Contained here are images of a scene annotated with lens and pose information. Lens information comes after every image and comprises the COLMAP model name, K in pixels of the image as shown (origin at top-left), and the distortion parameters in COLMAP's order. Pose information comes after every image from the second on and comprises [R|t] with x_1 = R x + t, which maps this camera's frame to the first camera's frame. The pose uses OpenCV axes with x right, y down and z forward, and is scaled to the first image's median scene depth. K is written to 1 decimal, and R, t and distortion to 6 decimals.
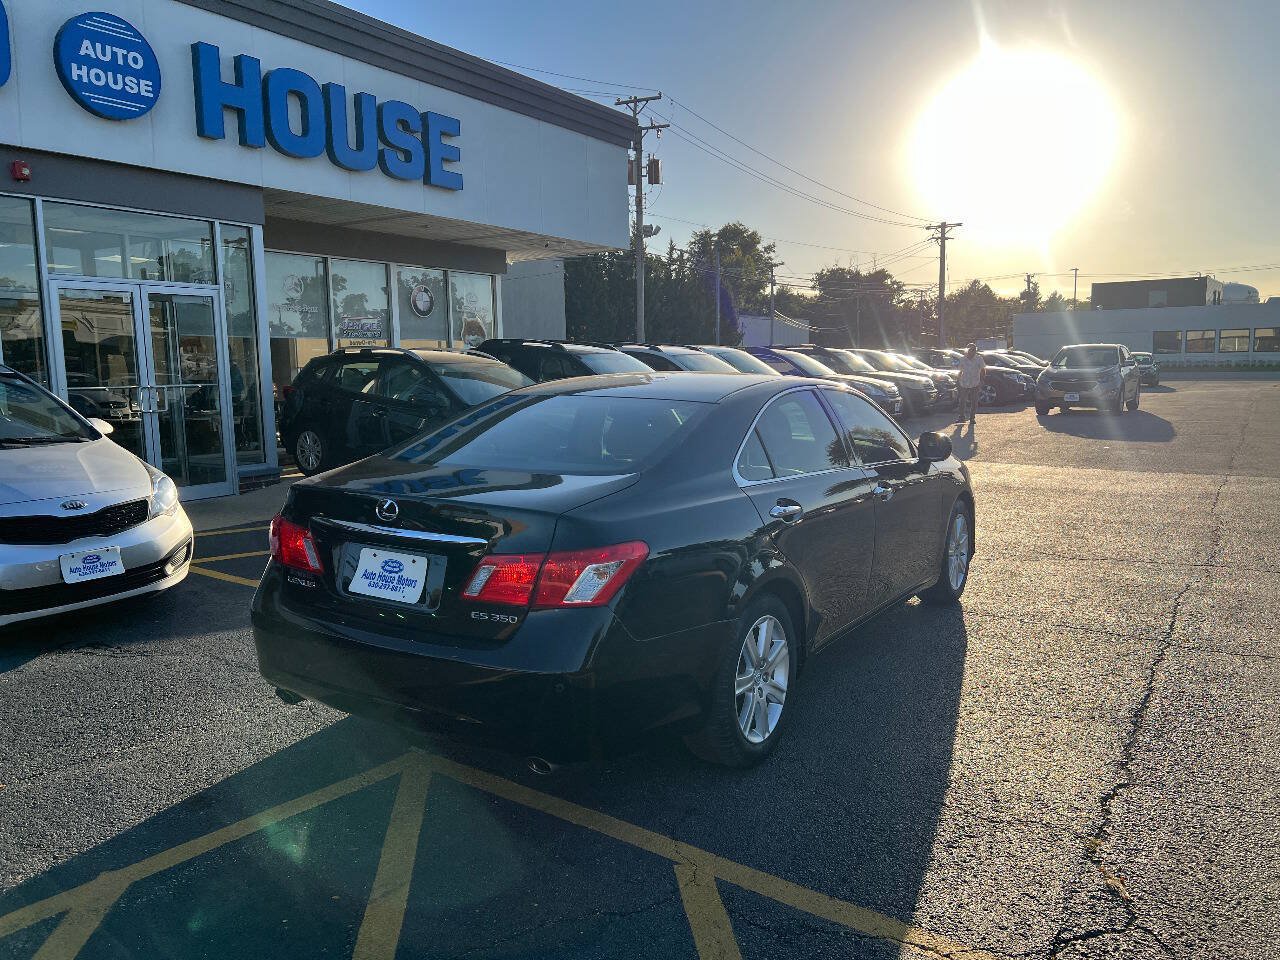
lens RADIAL K [[960.6, 0, 647.5], [0, 960.6, 477.8], [0, 0, 1]] dist [0.048986, -0.064106]
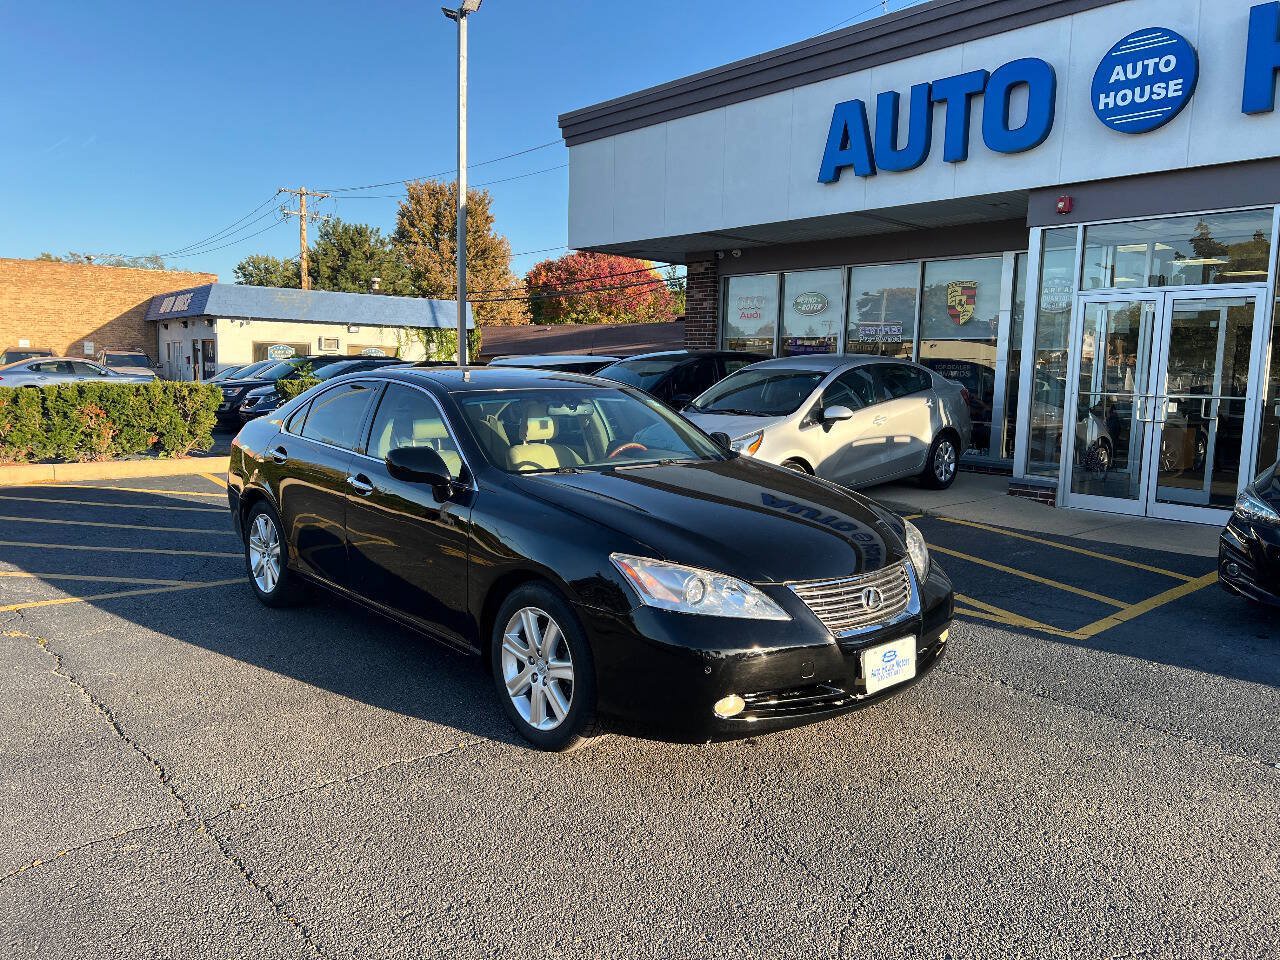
lens RADIAL K [[960.6, 0, 634.6], [0, 960.6, 485.1], [0, 0, 1]] dist [0.048986, -0.064106]
pose [[-0.293047, 0.117160, -0.948893, 0.608624], [-0.134561, 0.977531, 0.162252, -0.099928], [0.946582, 0.175231, -0.270698, 0.827671]]
